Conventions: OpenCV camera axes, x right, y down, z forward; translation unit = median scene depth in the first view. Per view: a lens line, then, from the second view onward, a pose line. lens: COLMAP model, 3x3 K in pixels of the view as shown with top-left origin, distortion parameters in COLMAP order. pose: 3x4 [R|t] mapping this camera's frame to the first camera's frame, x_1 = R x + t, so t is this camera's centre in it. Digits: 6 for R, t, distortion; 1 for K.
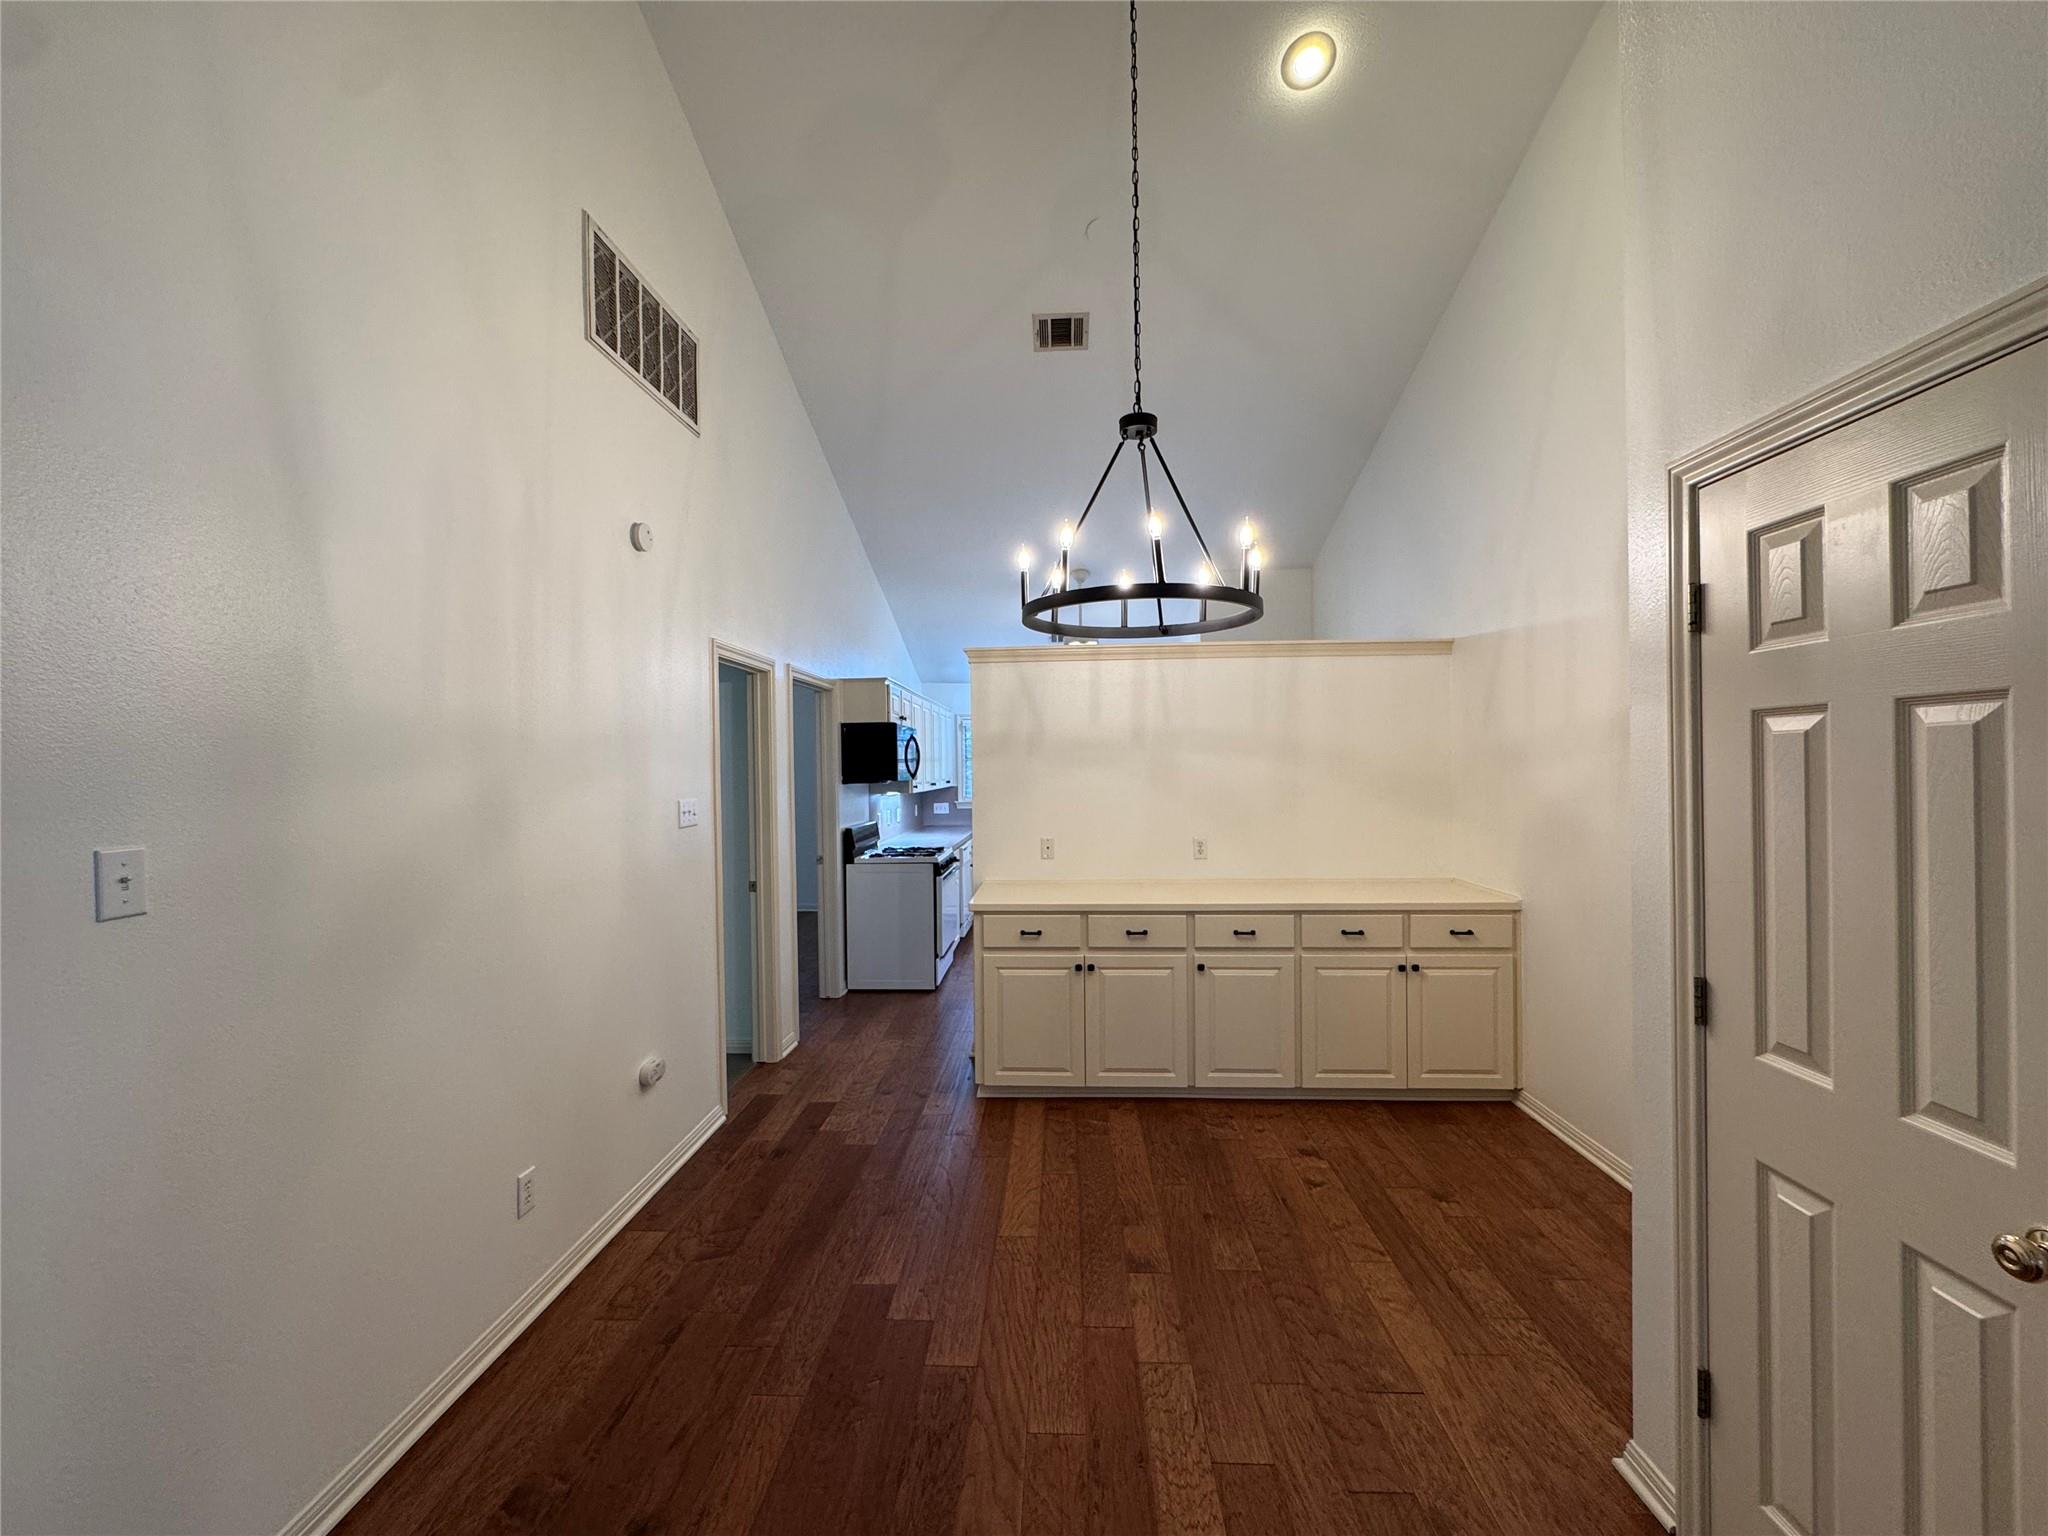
lens RADIAL K [[827.0, 0, 1024.0], [0, 827.0, 768.0], [0, 0, 1]] dist [0.000081, 0.000374]
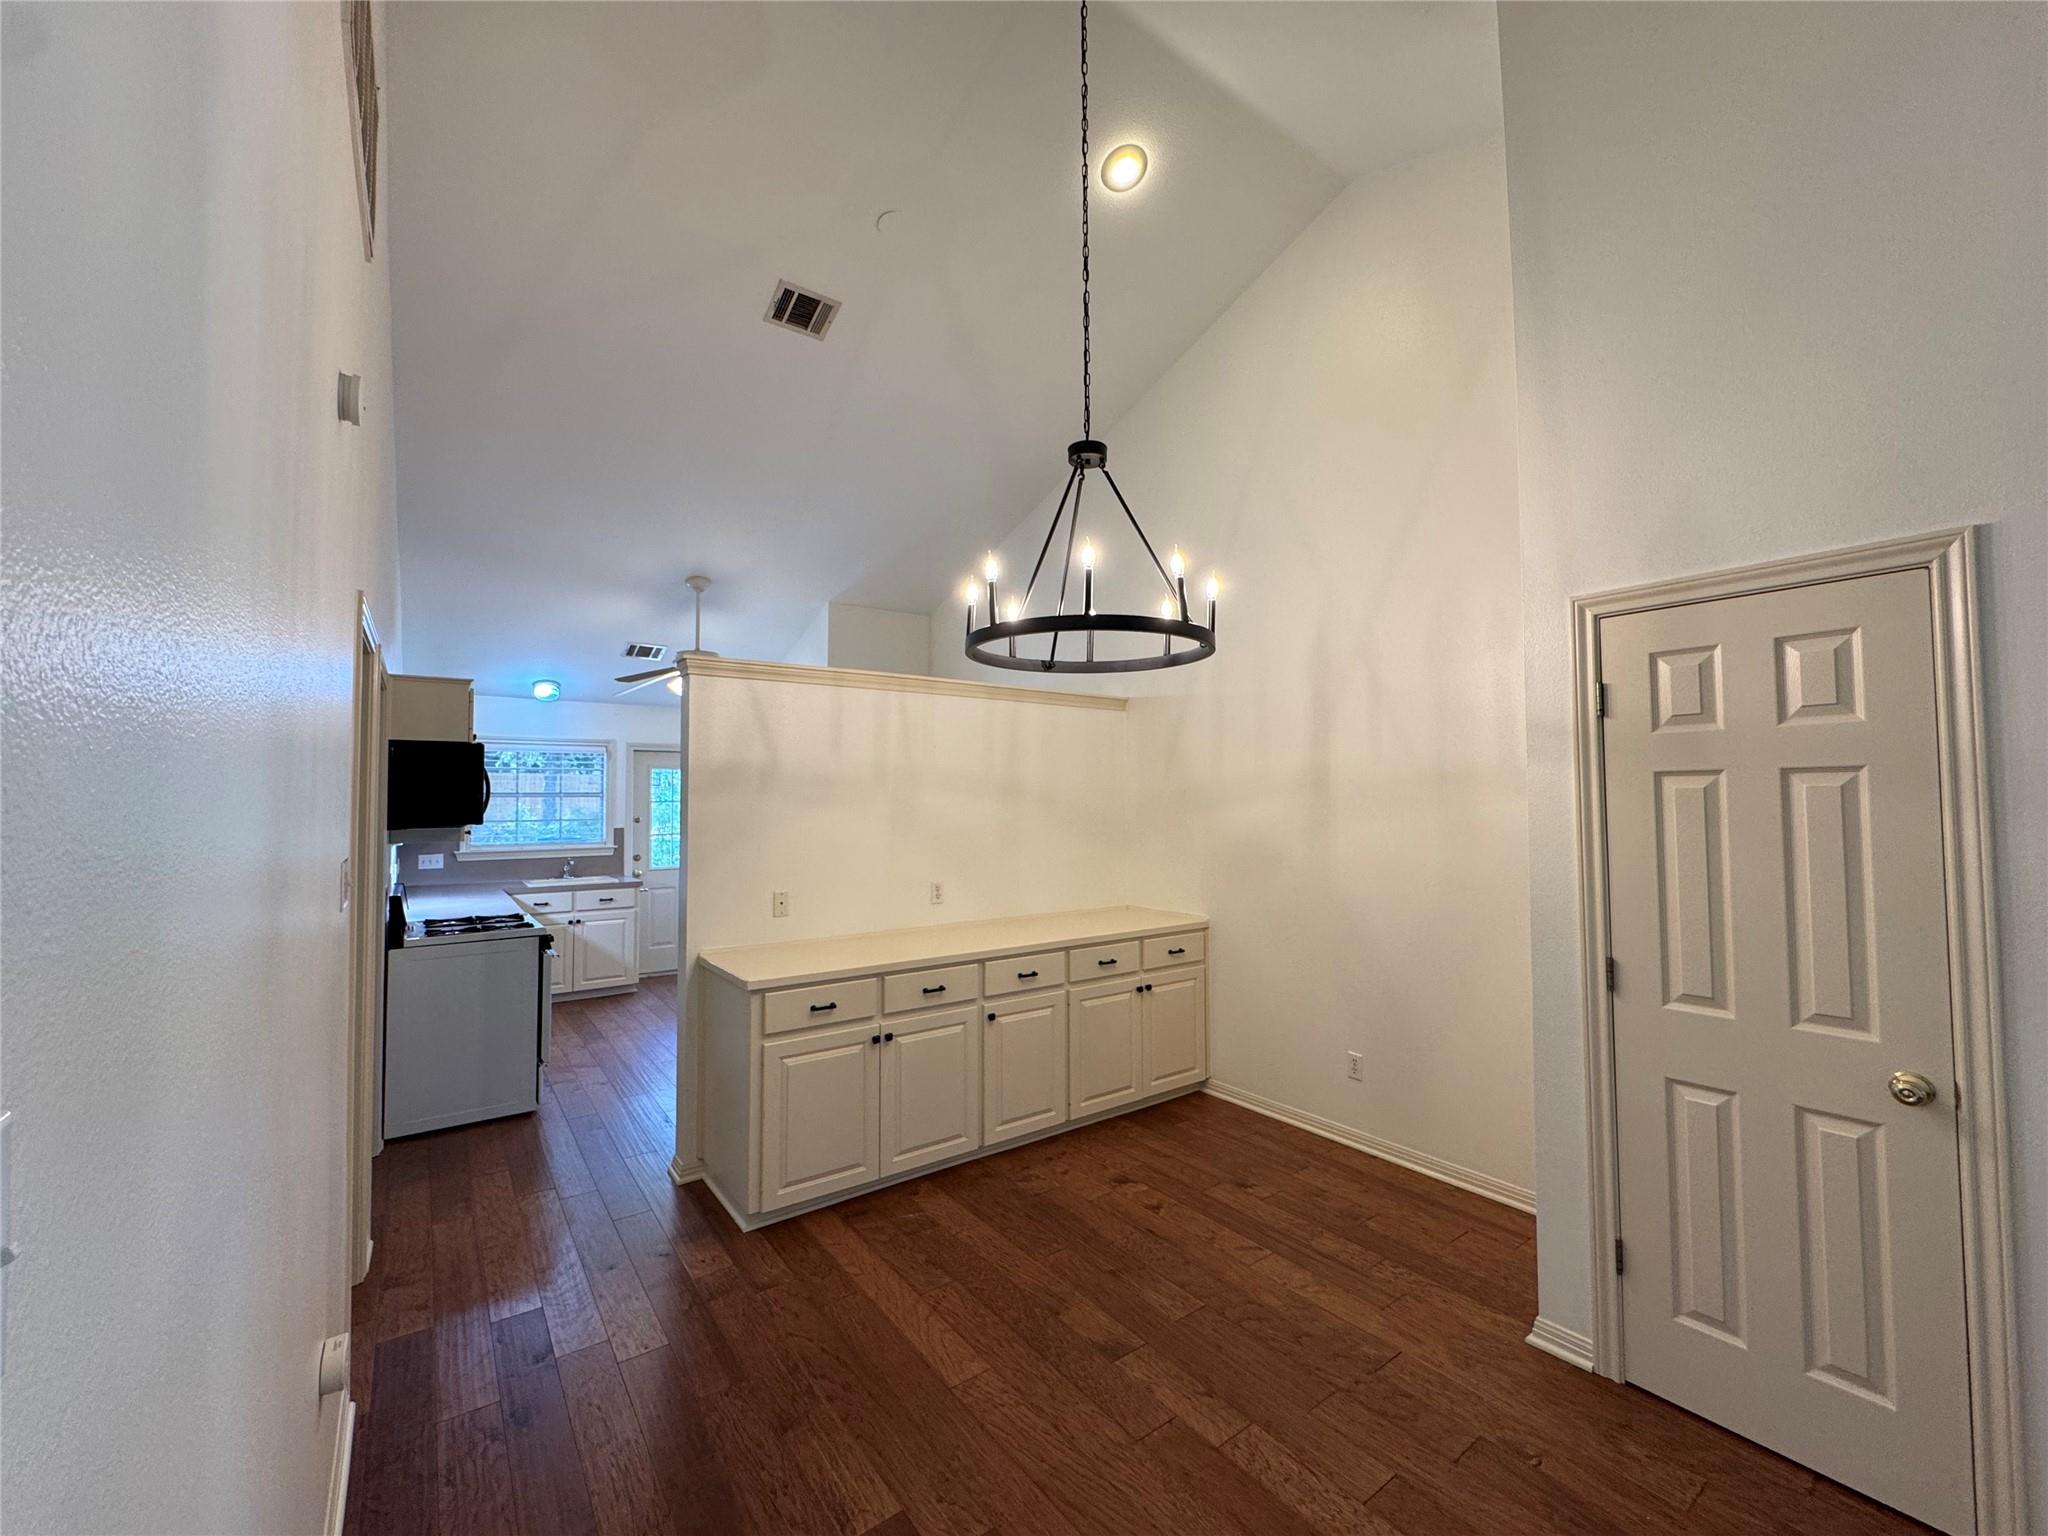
lens RADIAL K [[824.9, 0, 1034.7], [0, 824.9, 766.9], [0, 0, 1]] dist [-0.001819, -0.000587]
pose [[0.770661, 0.036014, 0.636226, -0.369709], [-0.004352, 0.998676, -0.051259, 0.000807], [-0.637230, 0.036734, 0.769798, 0.225832]]
